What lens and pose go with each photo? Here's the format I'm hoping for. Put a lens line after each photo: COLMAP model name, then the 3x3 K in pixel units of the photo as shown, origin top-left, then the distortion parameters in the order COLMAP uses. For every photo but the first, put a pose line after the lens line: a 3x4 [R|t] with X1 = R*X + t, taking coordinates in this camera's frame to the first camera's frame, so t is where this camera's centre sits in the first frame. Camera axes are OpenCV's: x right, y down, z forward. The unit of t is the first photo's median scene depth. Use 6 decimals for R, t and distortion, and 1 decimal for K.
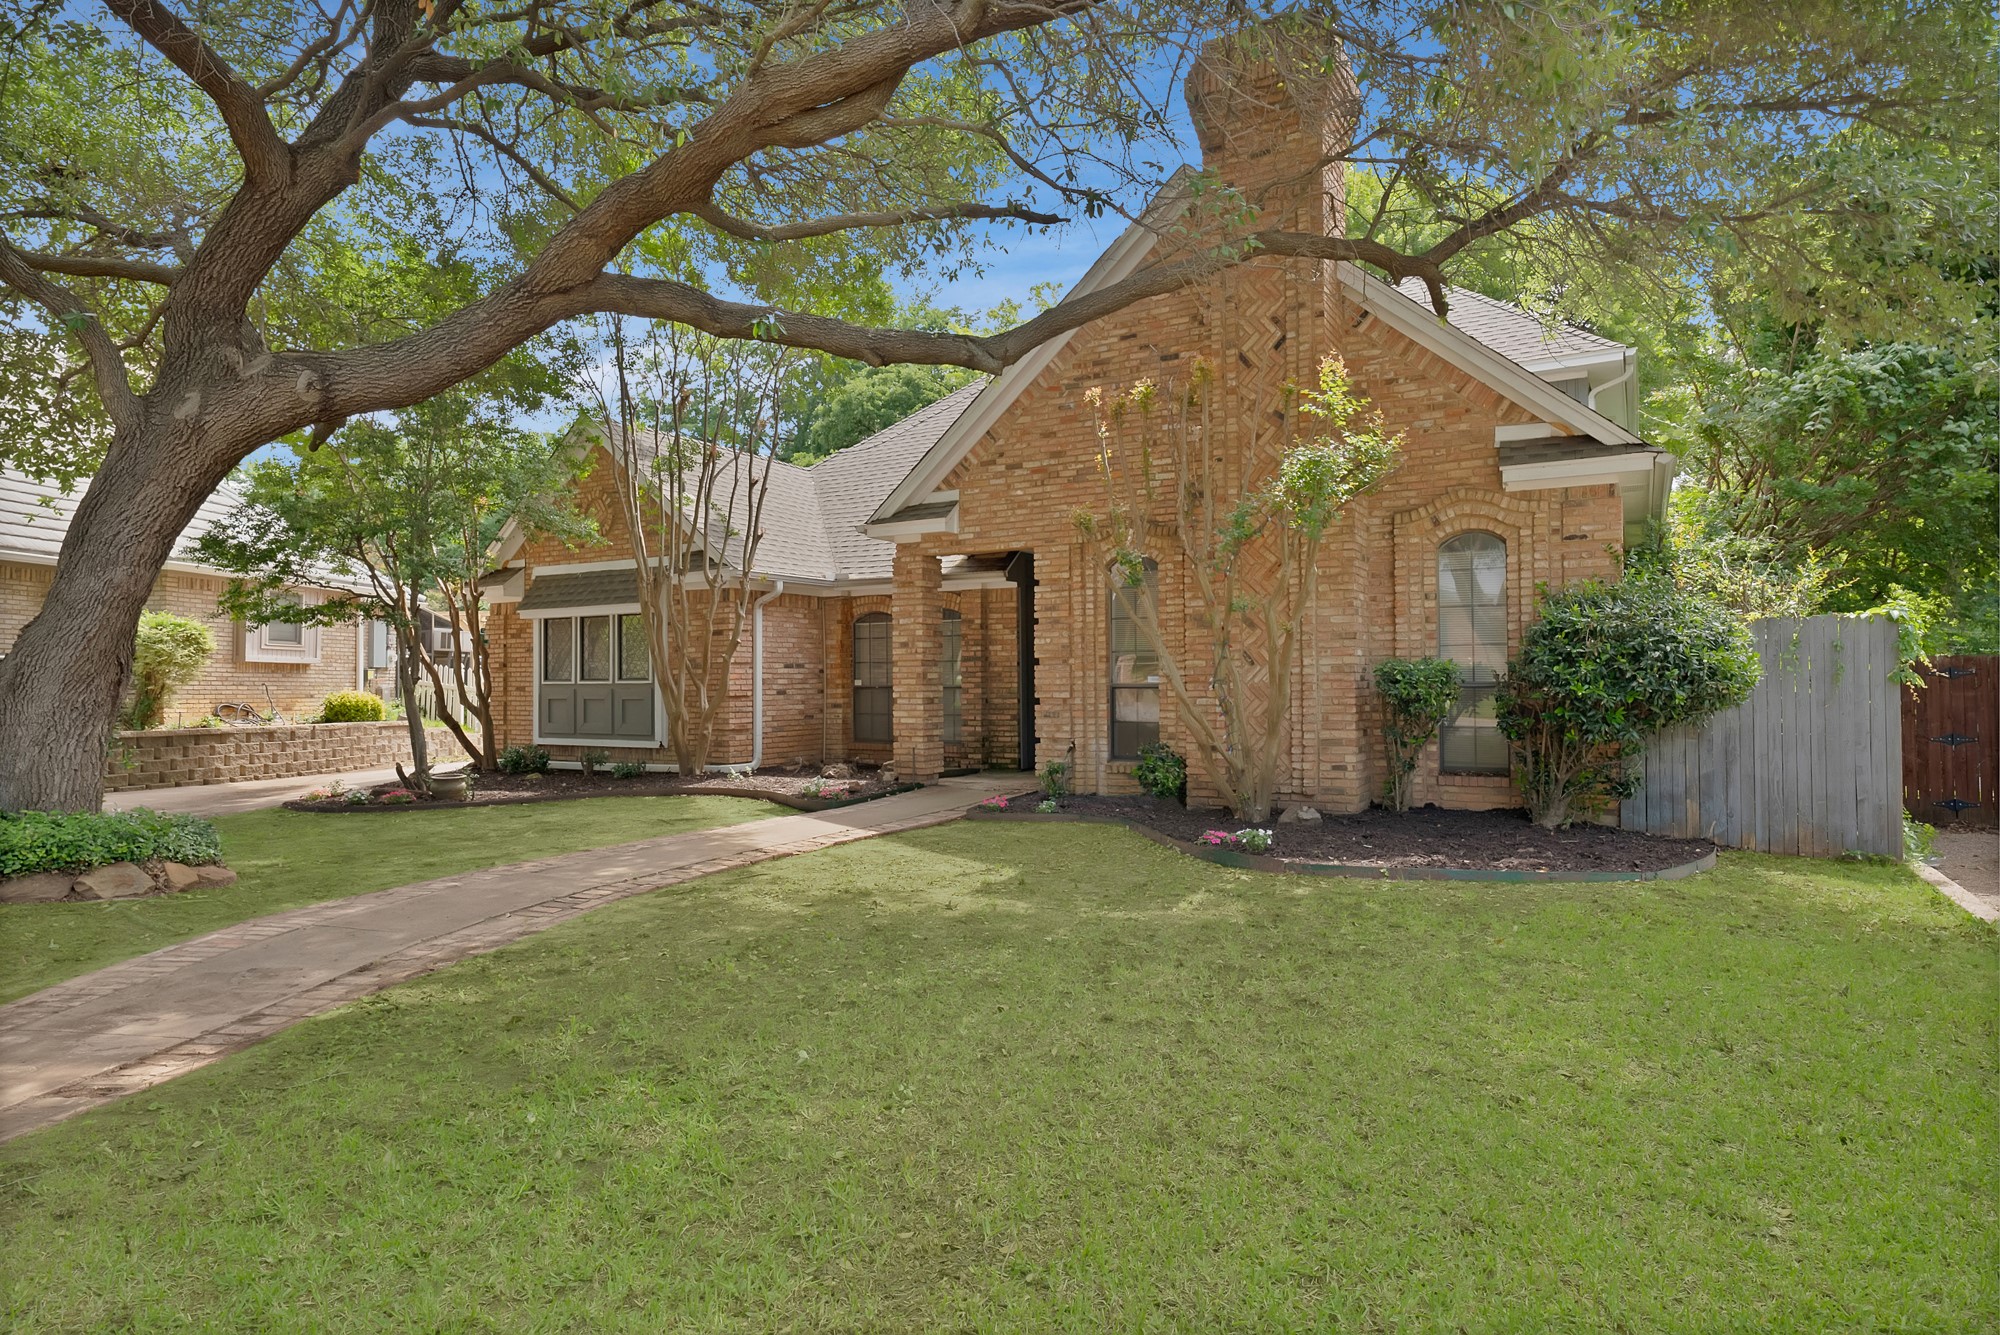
lens RADIAL K [[1099.1, 0, 1000.0], [0, 1099.1, 667.5], [0, 0, 1]] dist [0.003482, 0.000510]
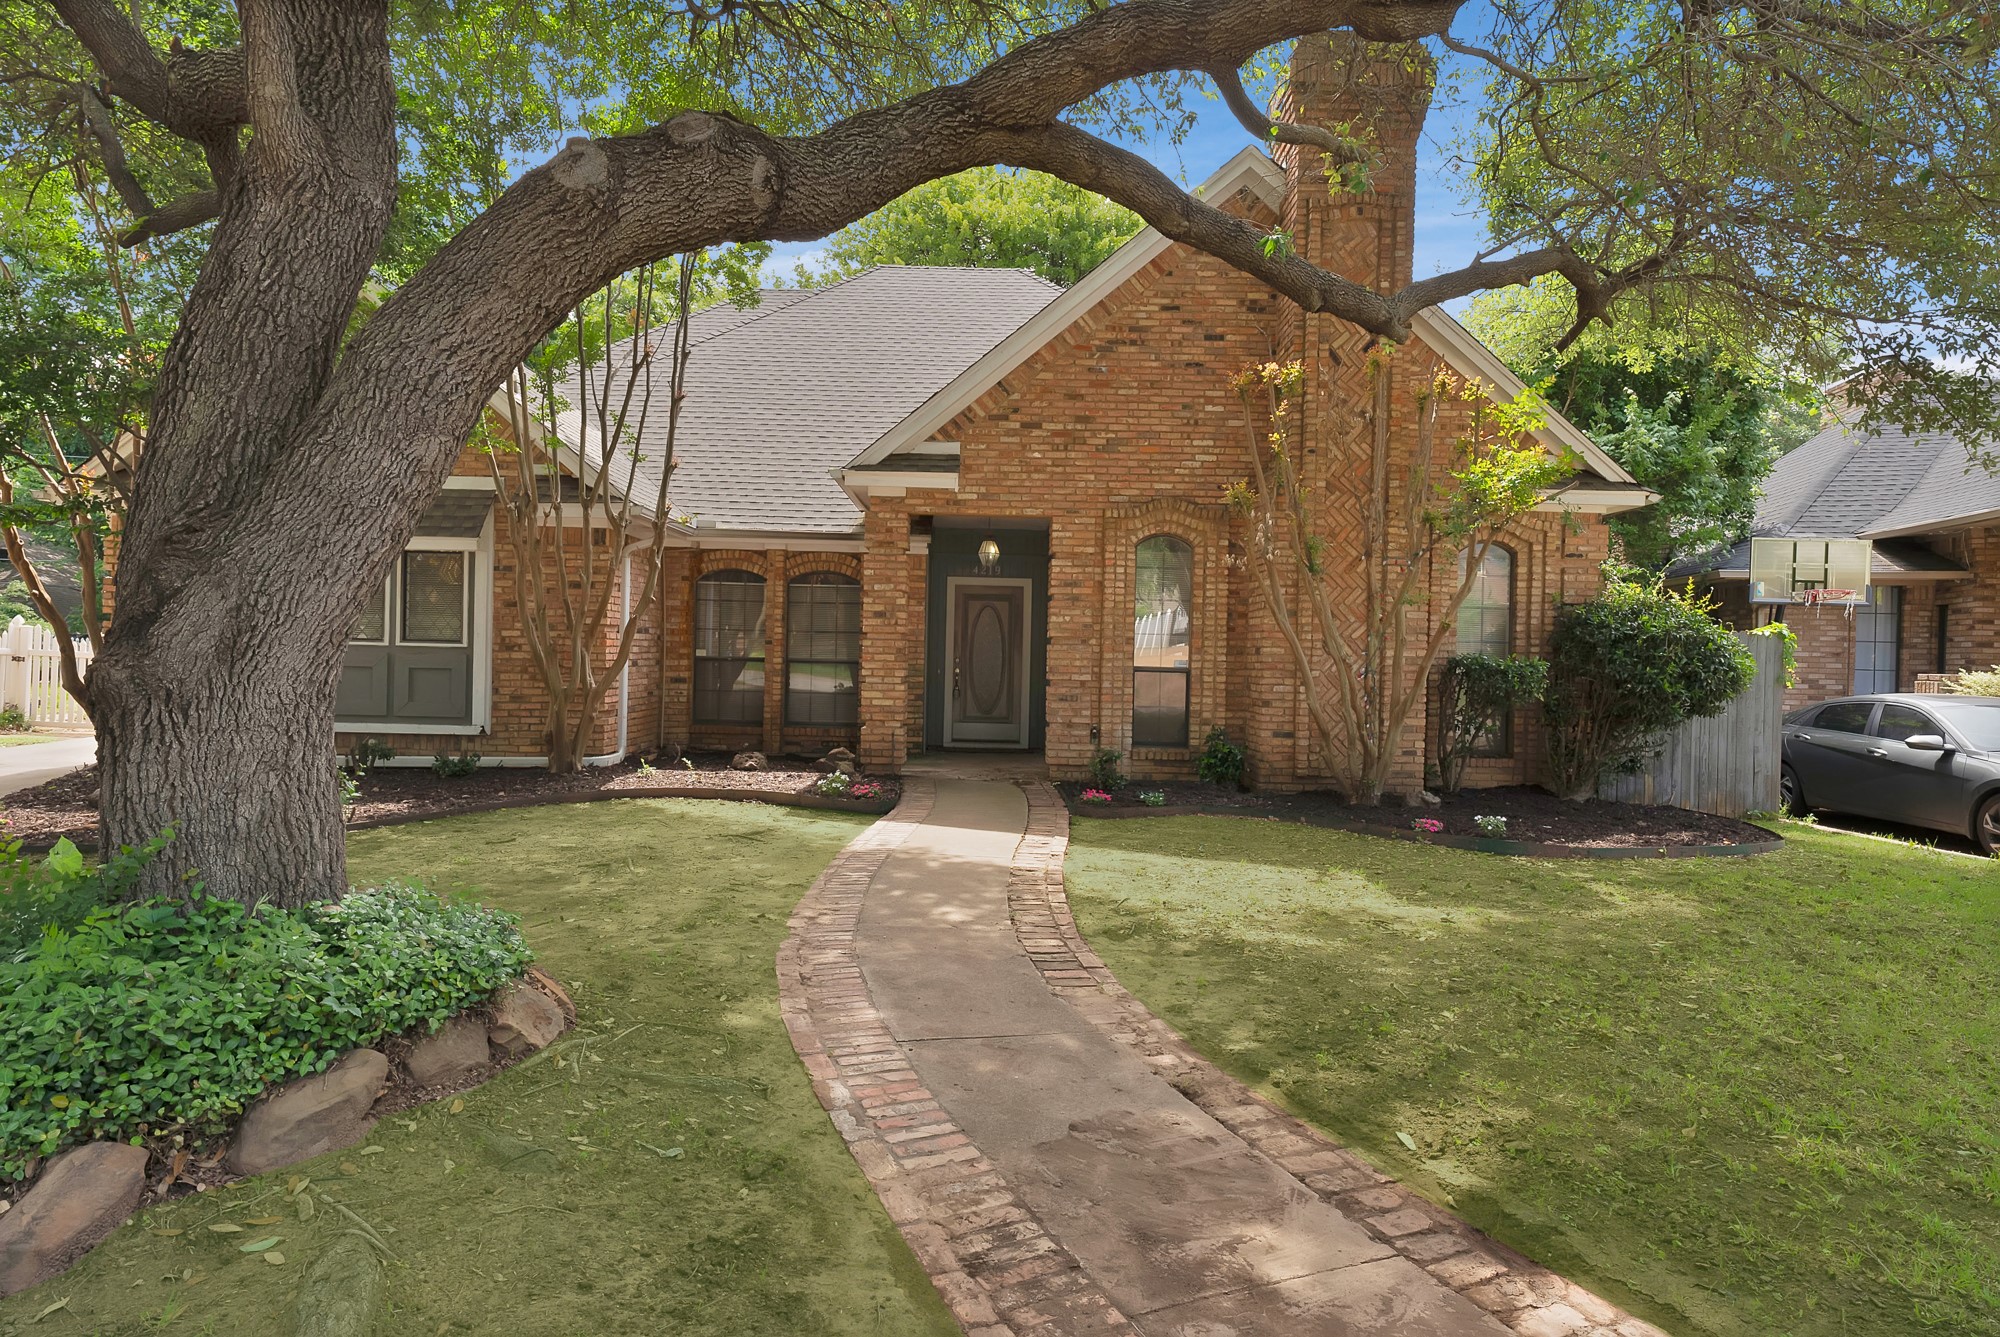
lens RADIAL K [[1099.1, 0, 1000.0], [0, 1099.1, 668.5], [0, 0, 1]] dist [0.003482, 0.000510]
pose [[0.862967, 0.020808, 0.504831, -0.475786], [-0.035817, 0.999157, 0.020042, 0.001110], [-0.503989, -0.035377, 0.862985, 0.223943]]
